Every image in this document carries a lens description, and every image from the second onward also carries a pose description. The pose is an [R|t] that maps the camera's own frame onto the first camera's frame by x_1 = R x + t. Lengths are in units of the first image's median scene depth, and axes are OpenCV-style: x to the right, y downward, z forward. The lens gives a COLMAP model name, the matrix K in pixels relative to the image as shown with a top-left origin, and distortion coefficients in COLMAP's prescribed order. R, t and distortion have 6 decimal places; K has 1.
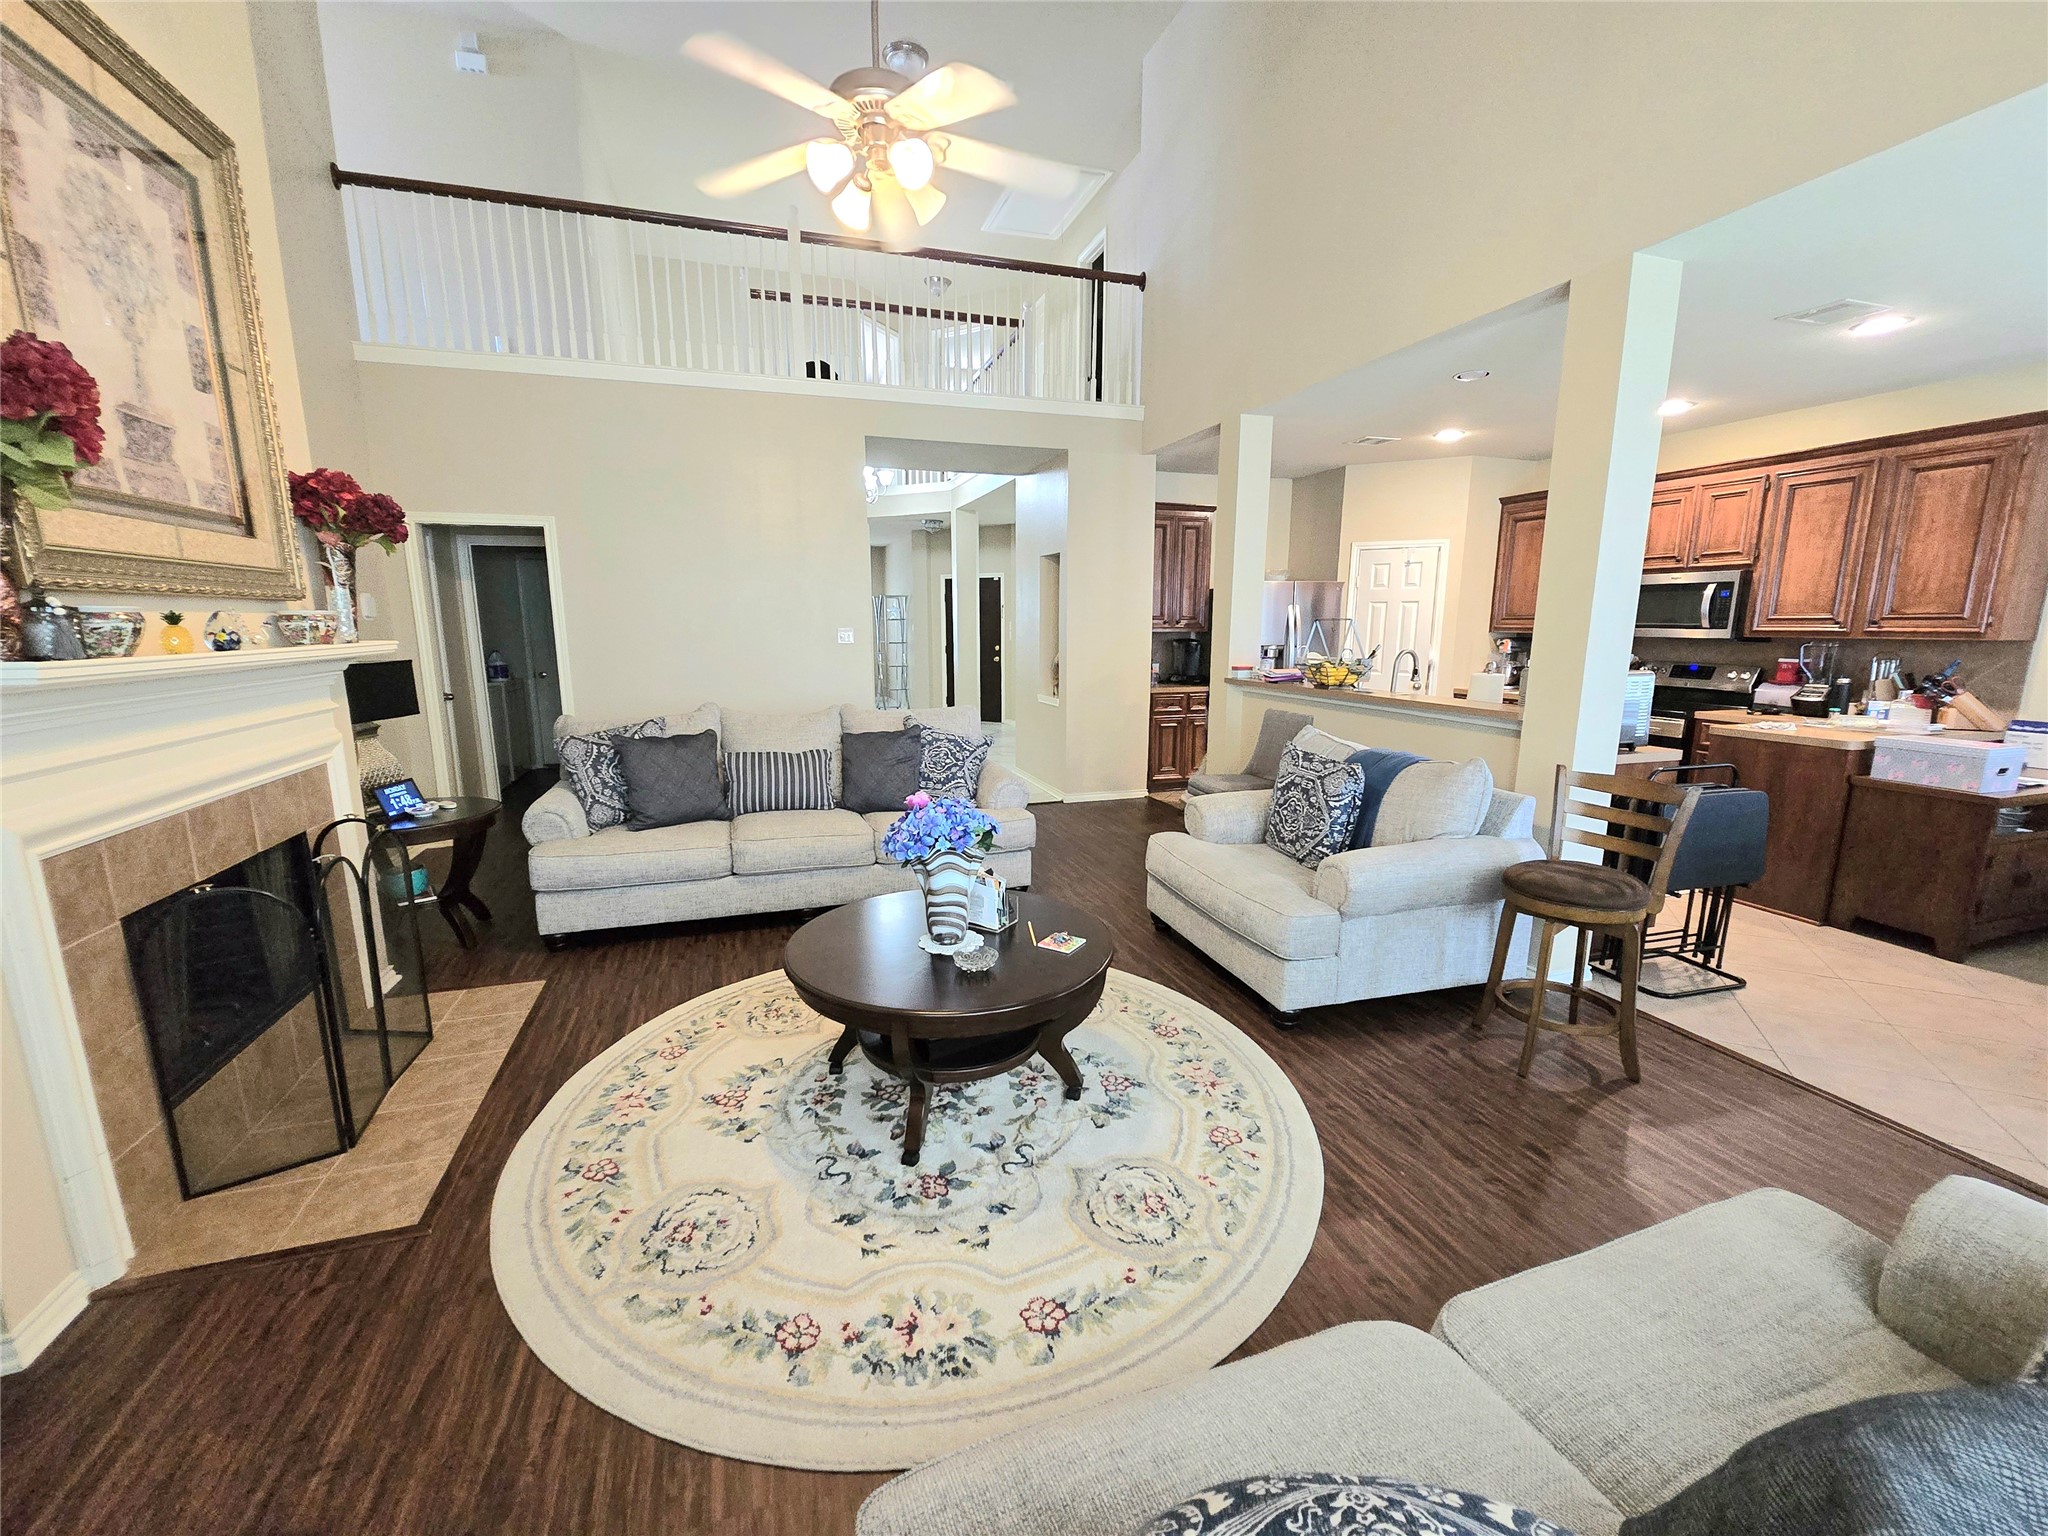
lens RADIAL K [[852.2, 0, 1004.9], [0, 852.2, 785.6], [0, 0, 1]] dist [-0.001379, 0.000010]
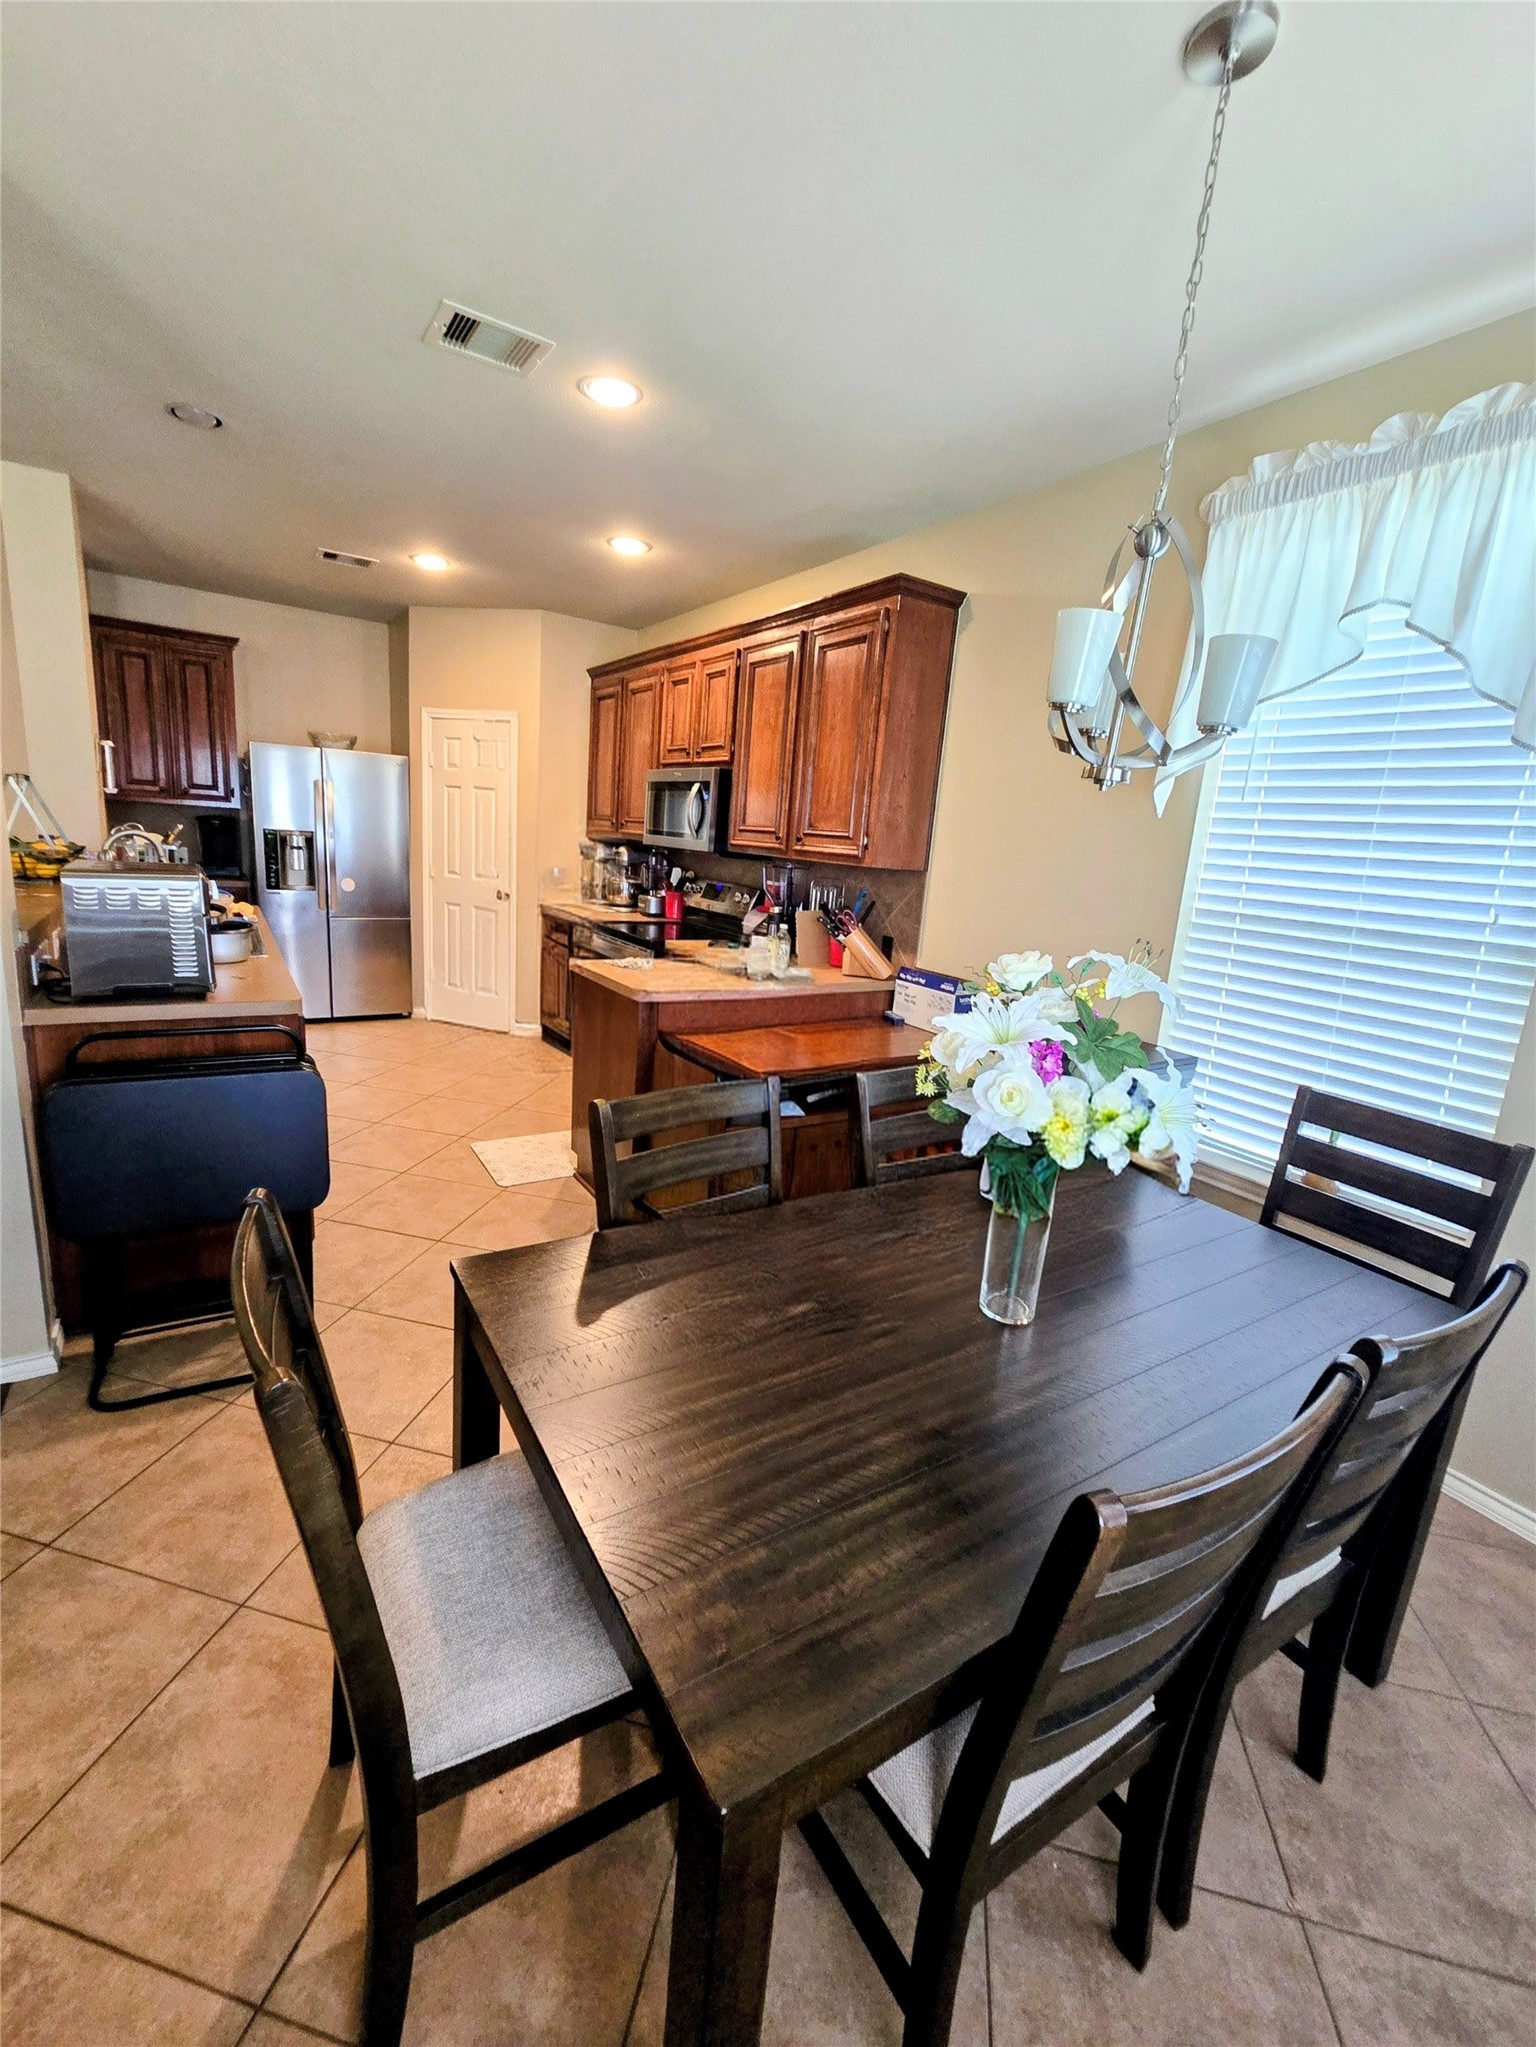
lens RADIAL K [[851.8, 0, 767.8], [0, 851.8, 1023.3], [0, 0, 1]] dist [-0.001379, 0.000010]
pose [[0.963339, 0.014092, 0.267916, 0.727377], [-0.023684, 0.999188, 0.032604, -0.039984], [-0.267239, -0.037754, 0.962891, 0.208804]]
